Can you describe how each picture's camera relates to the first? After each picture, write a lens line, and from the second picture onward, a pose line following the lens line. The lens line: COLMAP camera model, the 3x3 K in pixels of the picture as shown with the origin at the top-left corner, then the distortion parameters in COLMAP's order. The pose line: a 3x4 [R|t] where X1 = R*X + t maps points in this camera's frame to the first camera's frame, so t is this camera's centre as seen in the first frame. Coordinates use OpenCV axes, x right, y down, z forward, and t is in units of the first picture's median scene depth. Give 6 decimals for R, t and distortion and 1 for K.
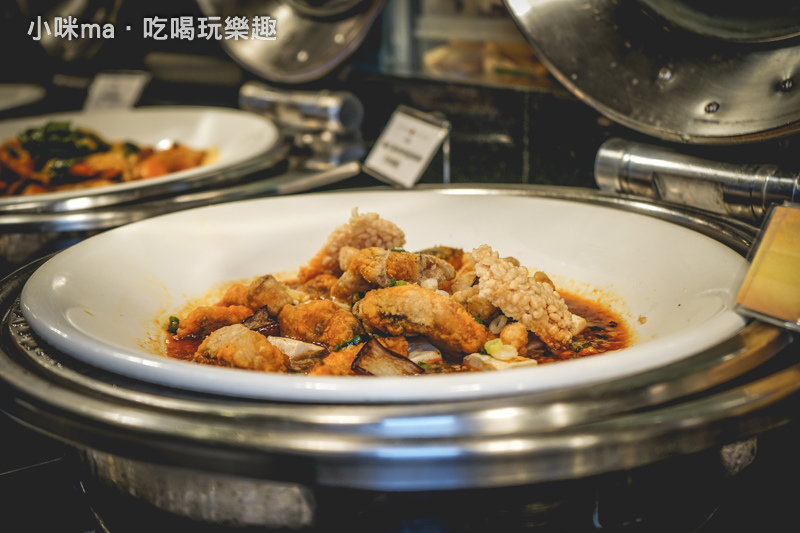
lens RADIAL K [[1128.0, 0, 401.6], [0, 1128.0, 265.5], [0, 0, 1]] dist [0.014181, 0.000000]
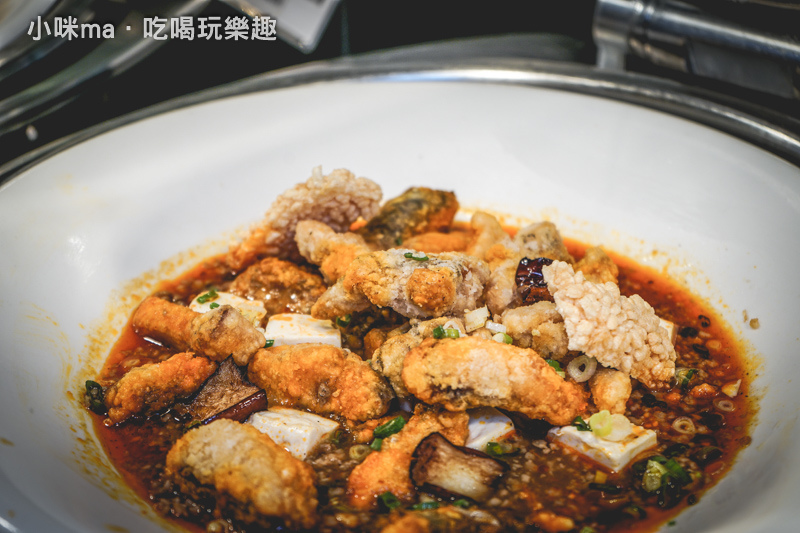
lens RADIAL K [[1524.1, 0, 399.0], [0, 1524.1, 267.4], [0, 0, 1]] dist [-0.005192, 0.000000]
pose [[0.974709, -0.104521, 0.197528, -0.209125], [0.052464, 0.966205, 0.252380, -0.256227], [-0.217232, -0.235634, 0.947252, 0.128088]]
